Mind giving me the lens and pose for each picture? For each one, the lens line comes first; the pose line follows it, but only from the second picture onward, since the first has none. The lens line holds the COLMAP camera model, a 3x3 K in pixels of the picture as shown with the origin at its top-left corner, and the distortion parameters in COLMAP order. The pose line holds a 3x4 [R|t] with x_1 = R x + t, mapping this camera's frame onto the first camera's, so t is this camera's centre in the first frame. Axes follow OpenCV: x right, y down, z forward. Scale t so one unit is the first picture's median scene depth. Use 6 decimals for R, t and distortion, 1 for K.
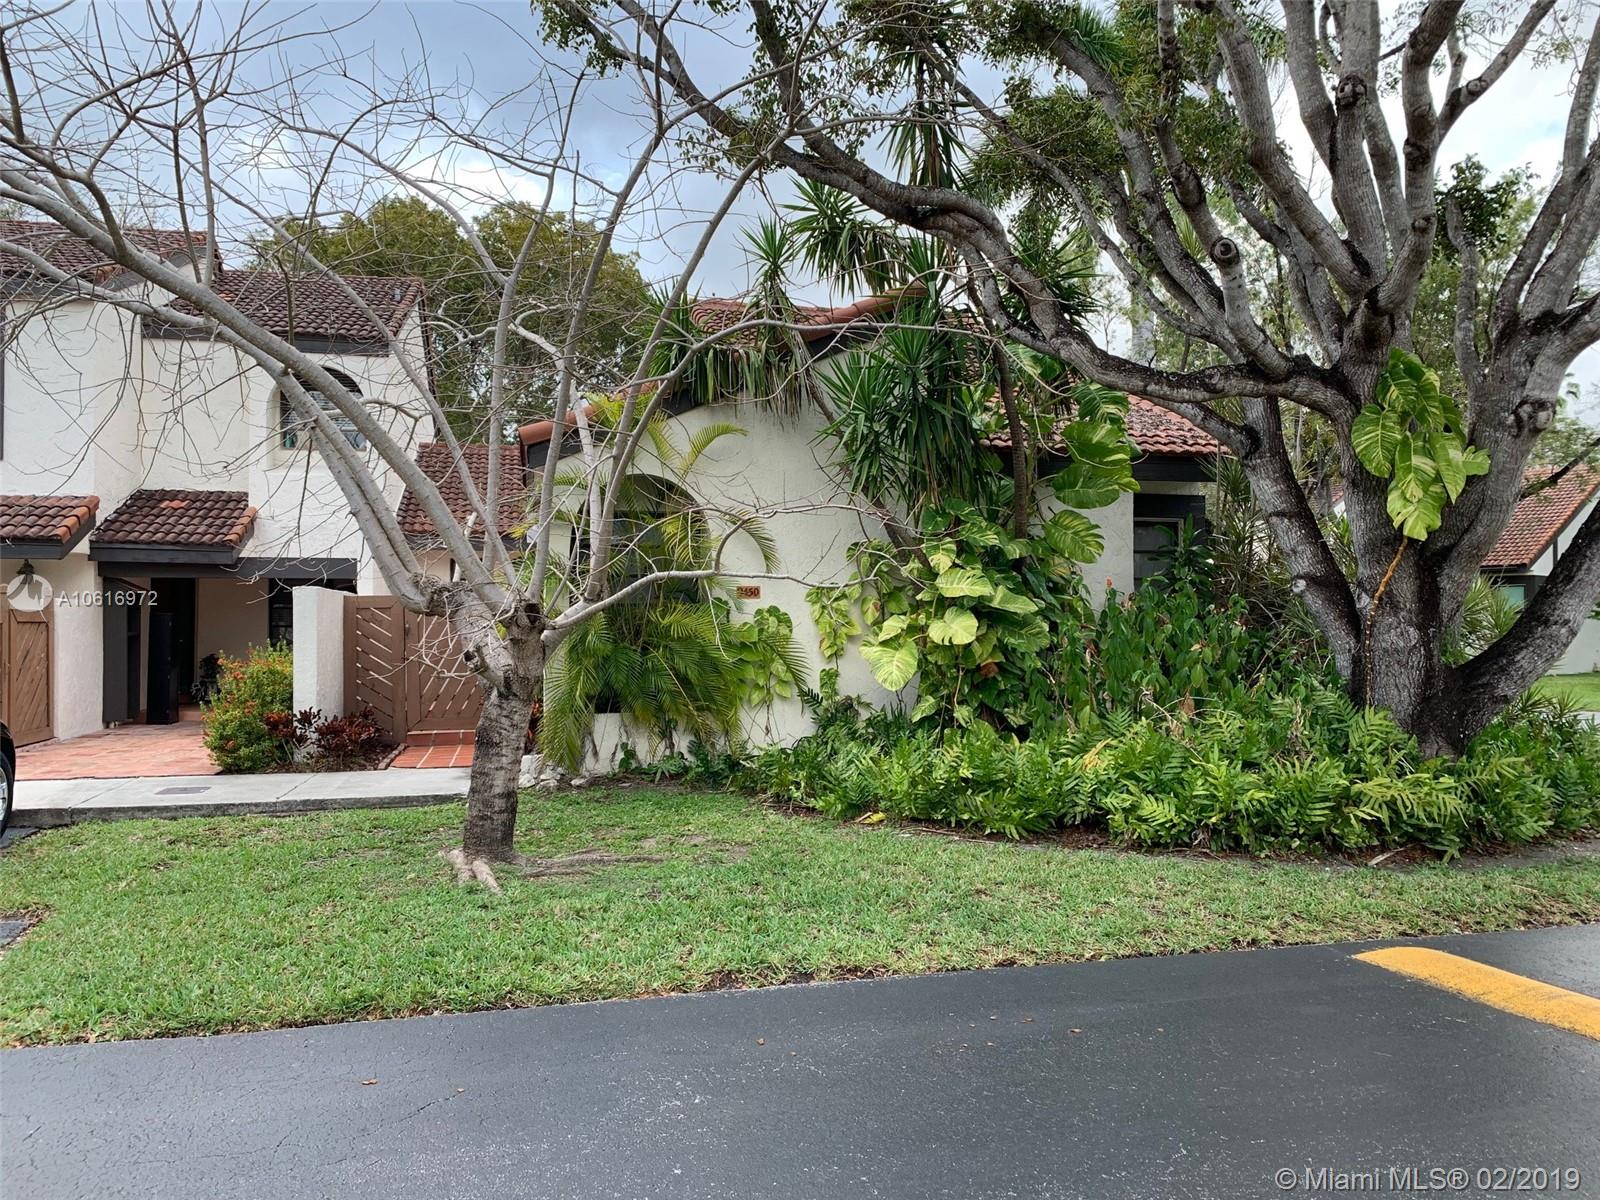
lens RADIAL K [[1245.6, 0, 805.3], [0, 1245.6, 599.8], [0, 0, 1]] dist [0.017727, -0.004101]
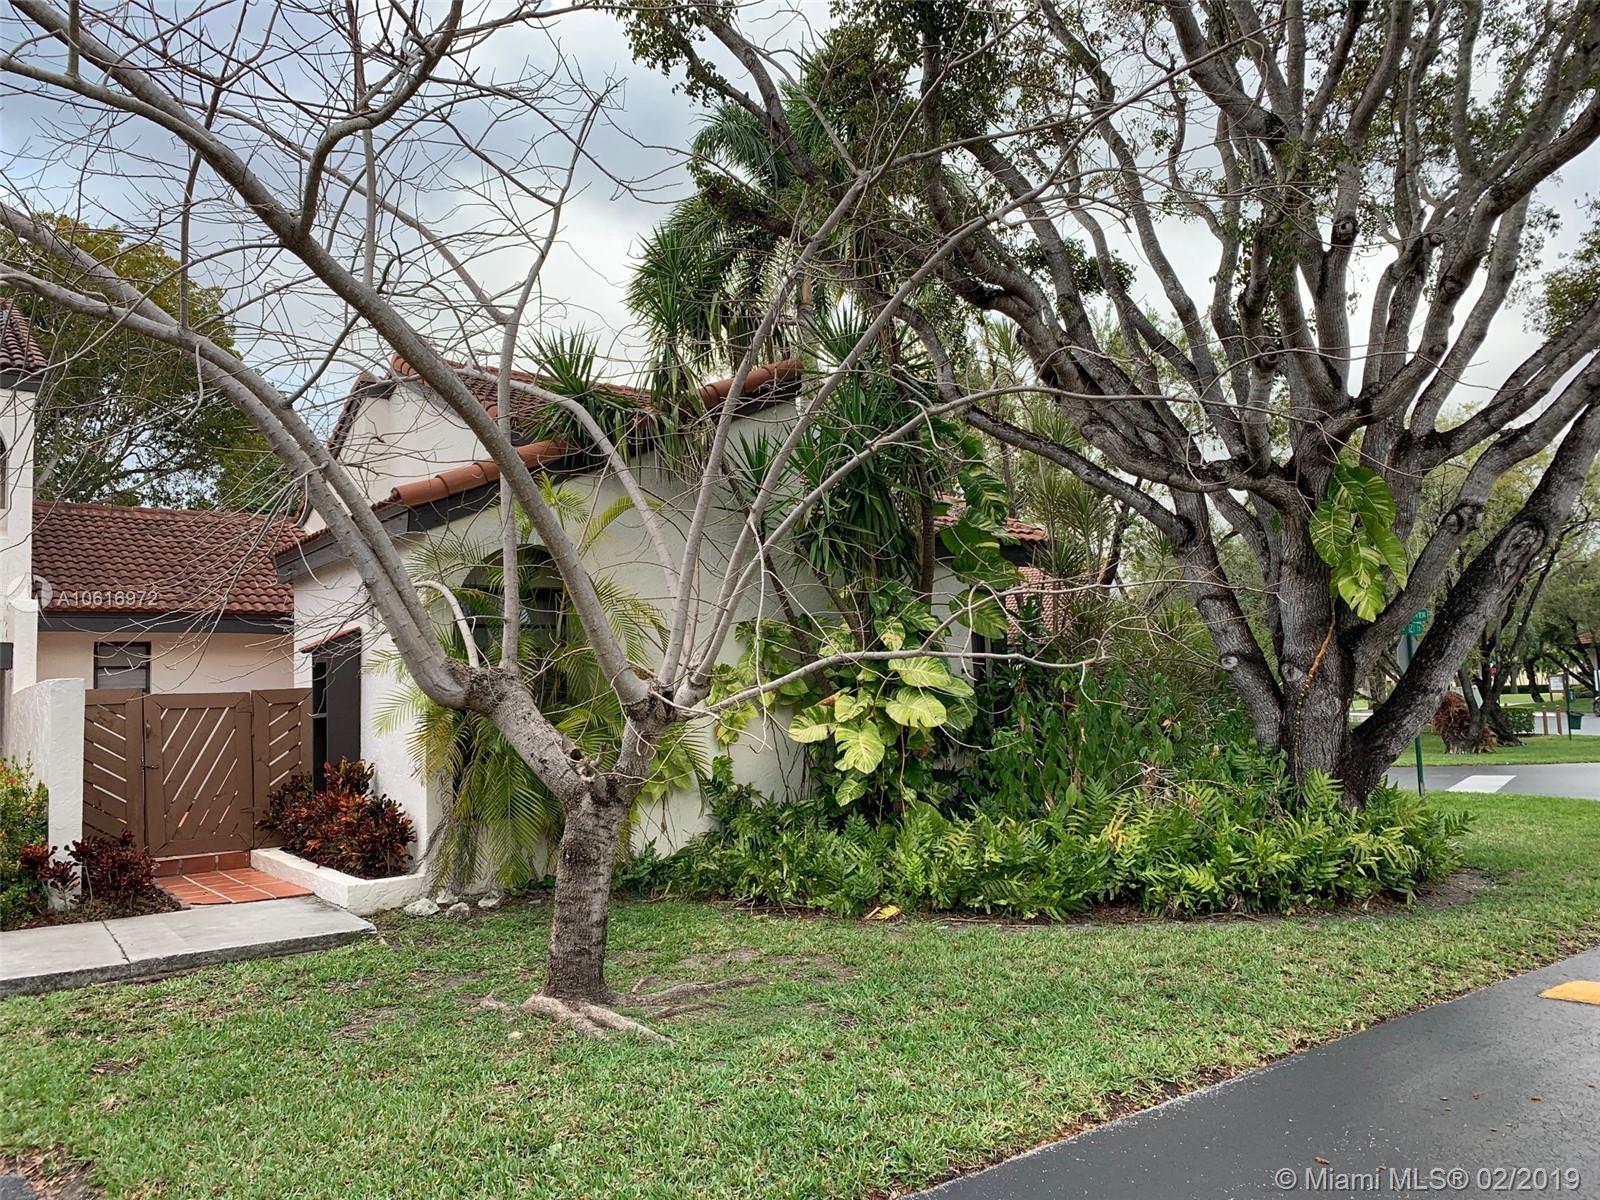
lens RADIAL K [[1245.6, 0, 800.9], [0, 1245.6, 595.4], [0, 0, 1]] dist [0.017727, -0.004101]
pose [[0.916271, 0.011323, 0.400398, -0.424143], [0.016042, 0.997761, -0.064926, -0.005200], [-0.400237, 0.065913, 0.914038, 0.156537]]
